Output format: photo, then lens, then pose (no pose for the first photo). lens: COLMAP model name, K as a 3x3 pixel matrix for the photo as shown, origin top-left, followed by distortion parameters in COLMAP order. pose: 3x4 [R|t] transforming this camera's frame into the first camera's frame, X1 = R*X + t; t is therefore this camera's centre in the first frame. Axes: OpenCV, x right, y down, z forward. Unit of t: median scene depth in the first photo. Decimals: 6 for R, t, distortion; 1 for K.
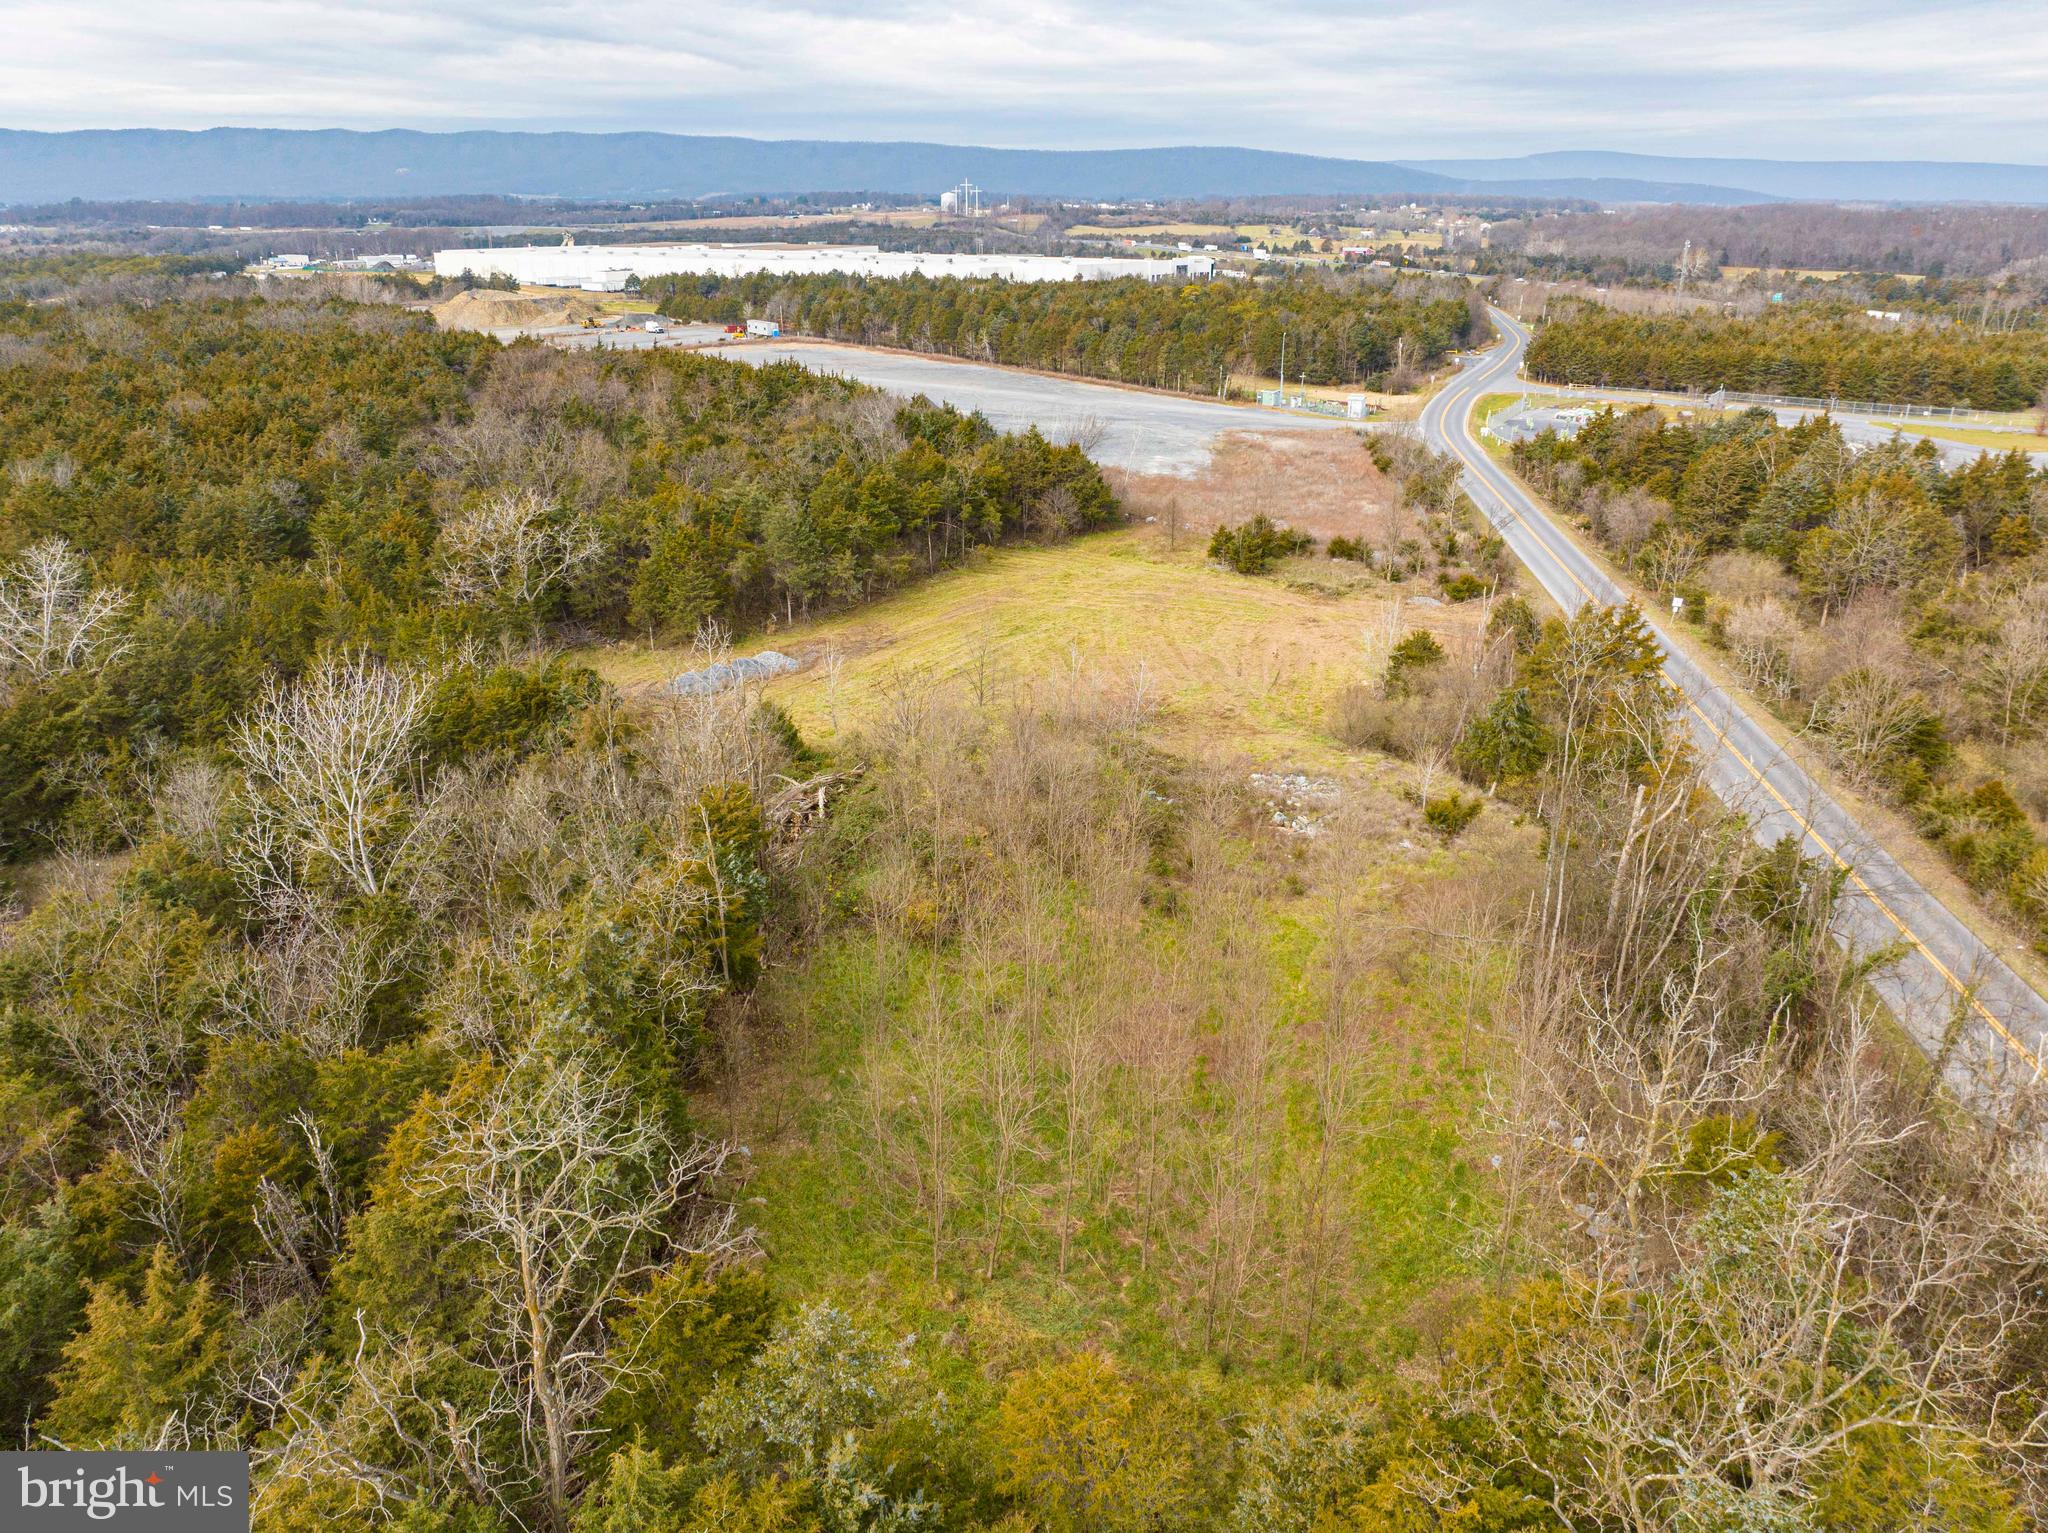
lens RADIAL K [[1437.1, 0, 1034.6], [0, 1437.1, 765.6], [0, 0, 1]] dist [-0.043221, 0.009437]
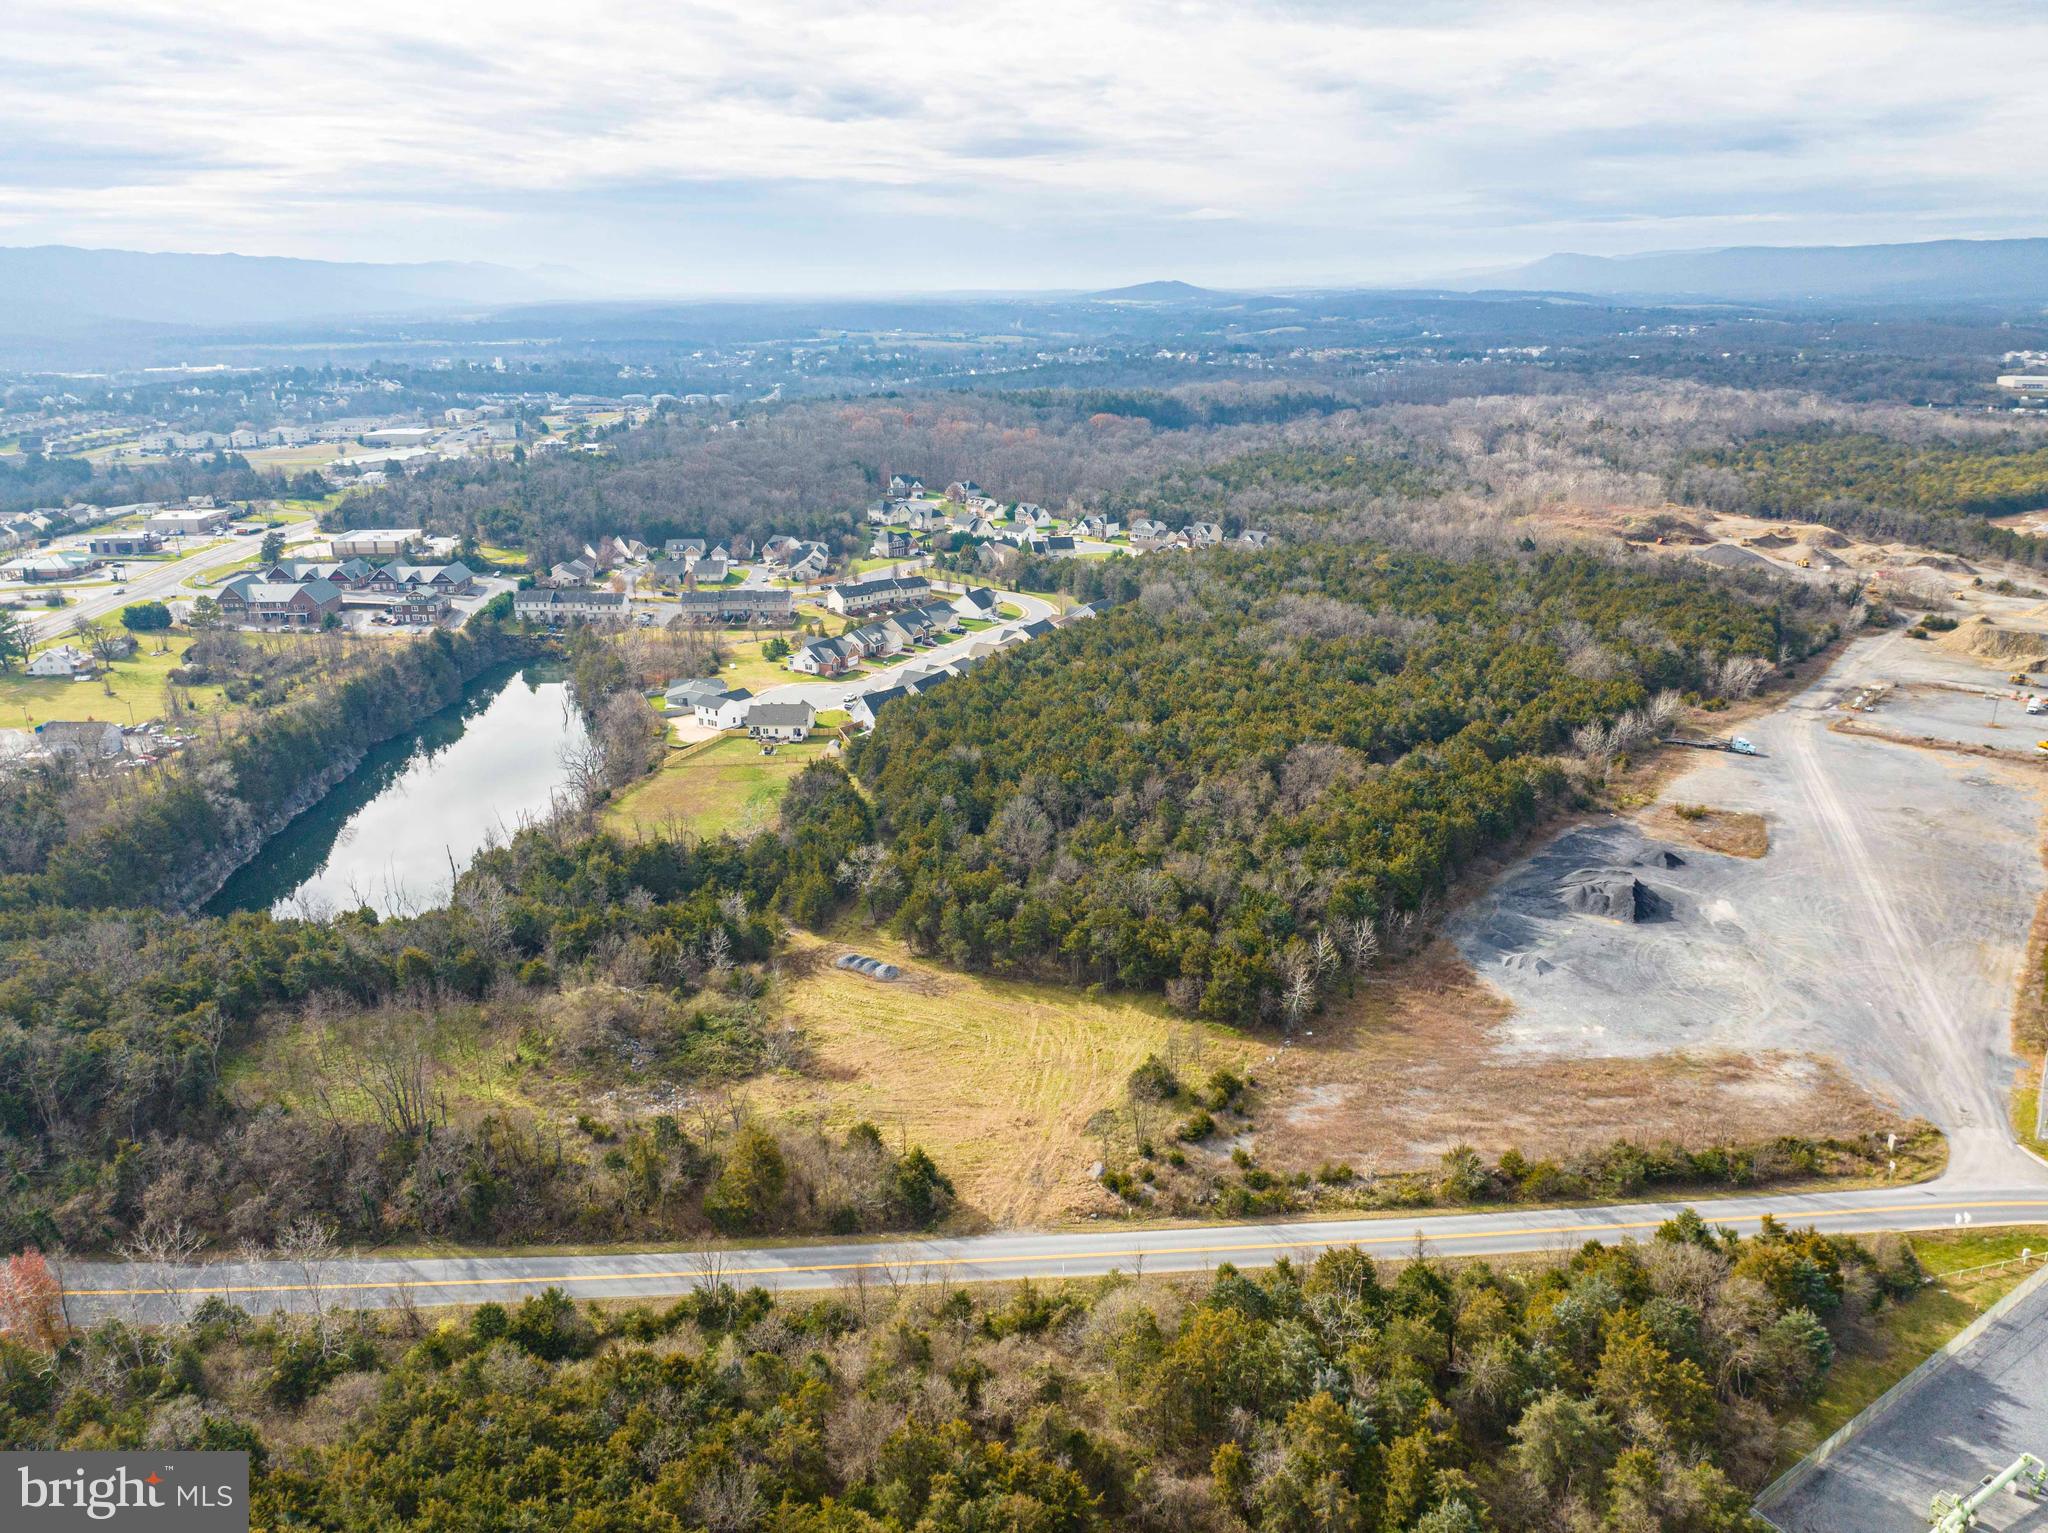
lens RADIAL K [[1414.2, 0, 1030.2], [0, 1414.2, 835.1], [0, 0, 1]] dist [-0.035774, 0.006400]
pose [[0.181420, 0.351783, -0.918333, 0.628438], [-0.351926, 0.895209, 0.273401, -0.336782], [0.918278, 0.273585, 0.286211, 0.235042]]
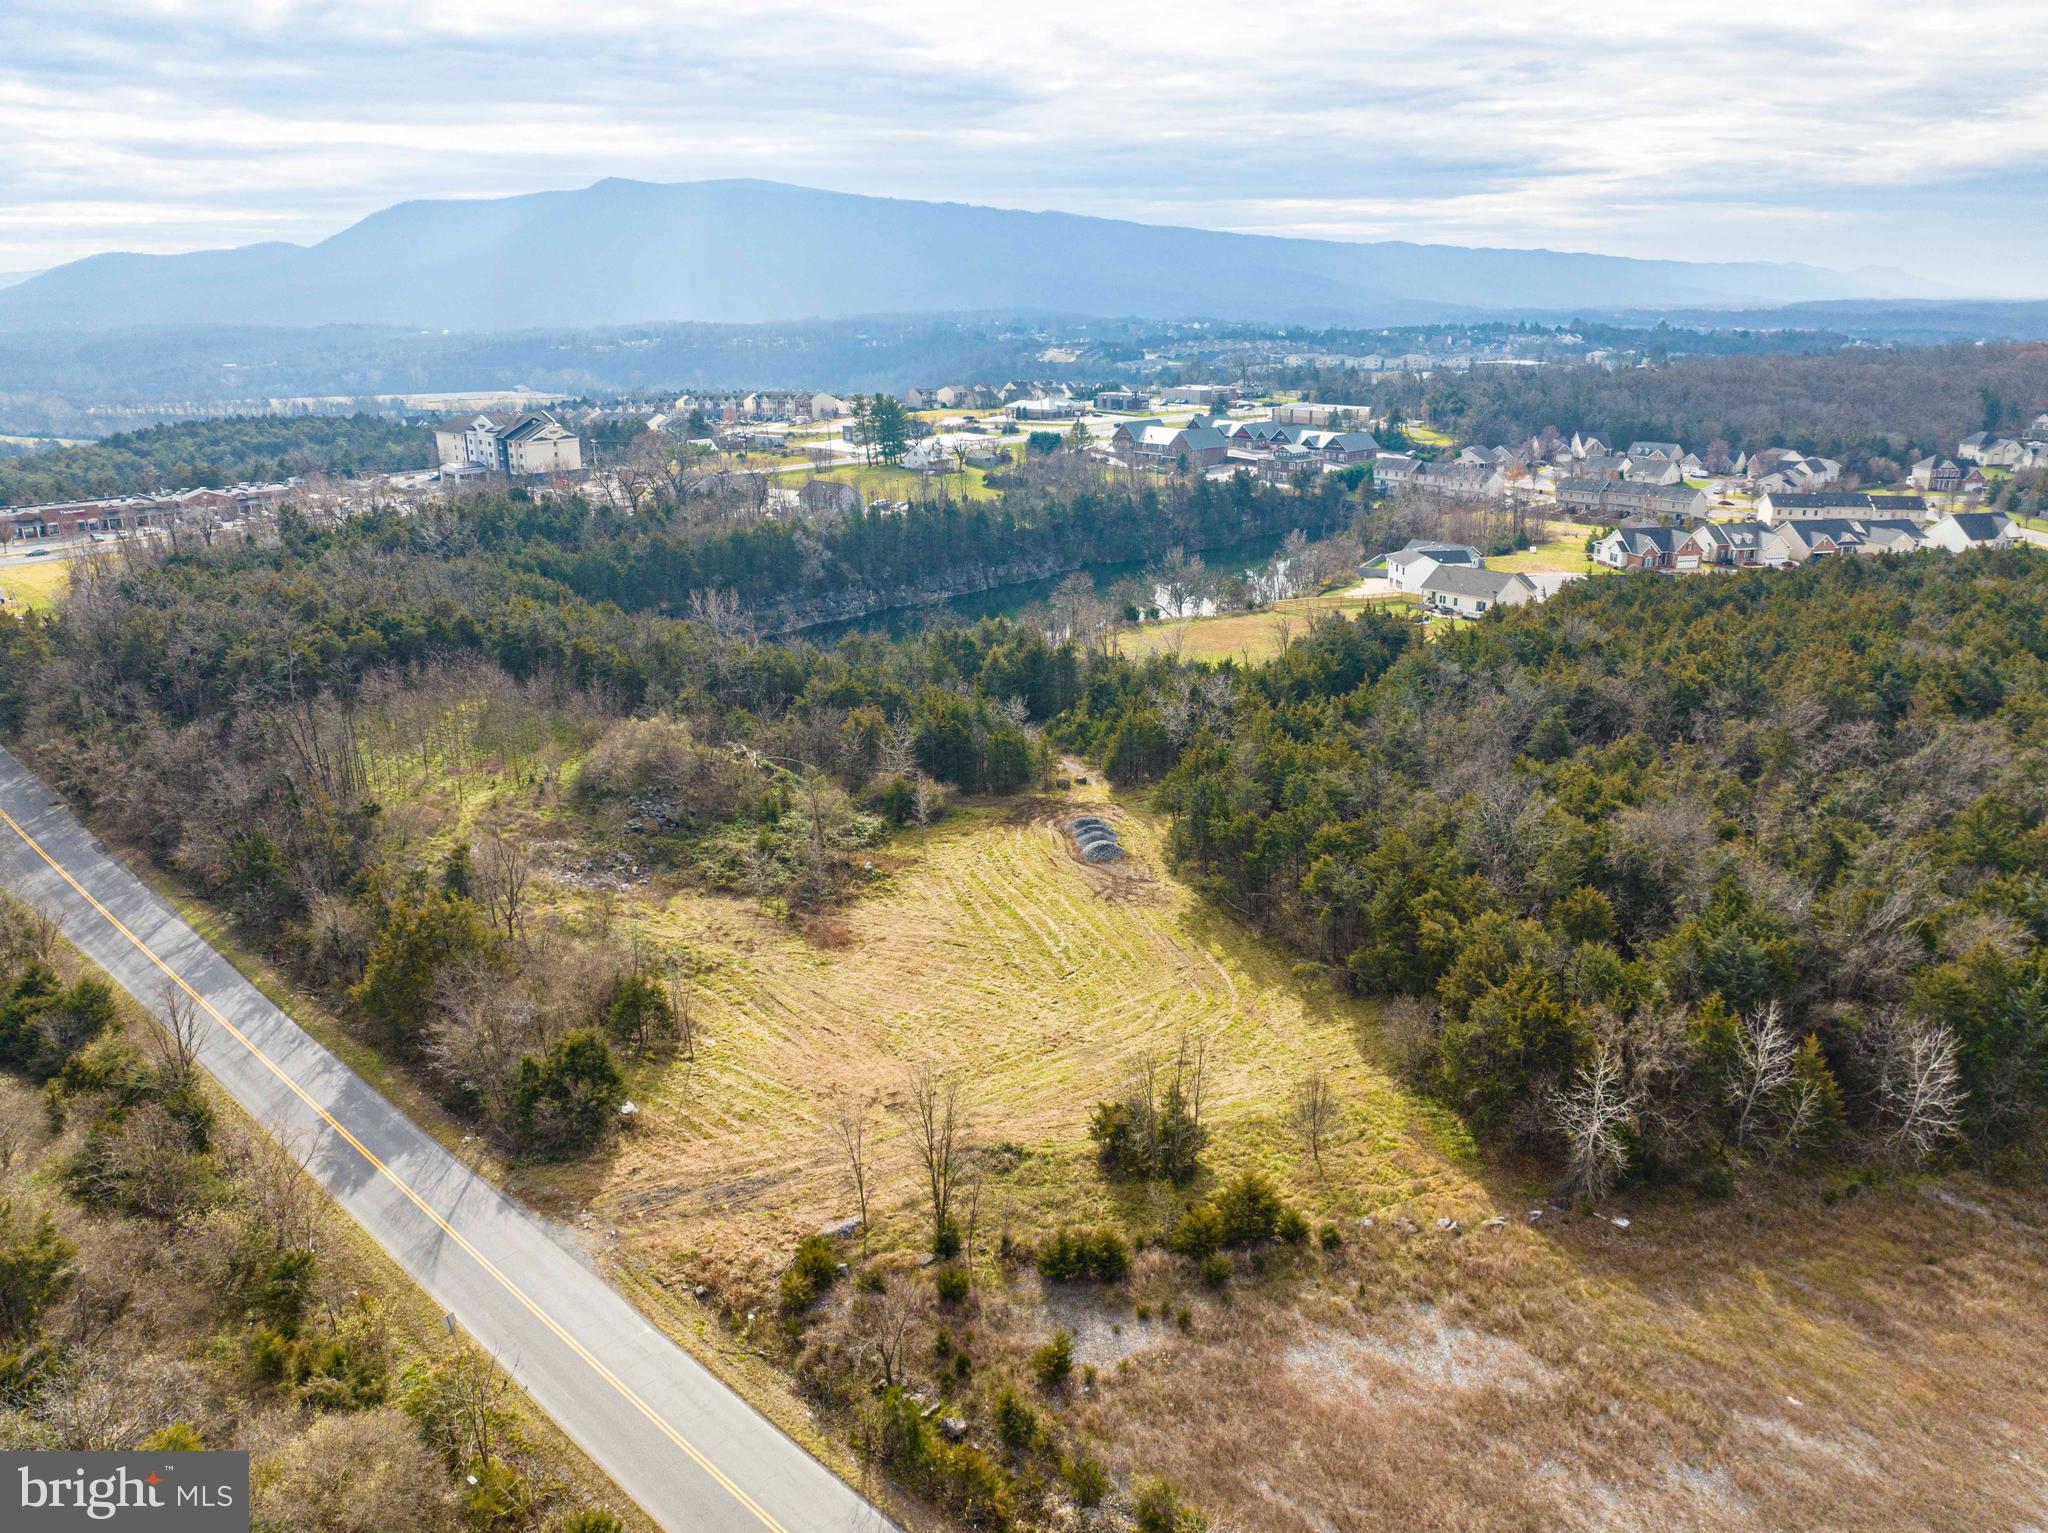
lens RADIAL K [[1438.1, 0, 1035.3], [0, 1438.1, 763.3], [0, 0, 1]] dist [-0.061993, 0.048097]
pose [[-0.596079, 0.248005, -0.763664, 0.305631], [-0.283203, 0.825036, 0.488991, -0.285104], [0.751322, 0.507749, -0.421551, 0.577312]]
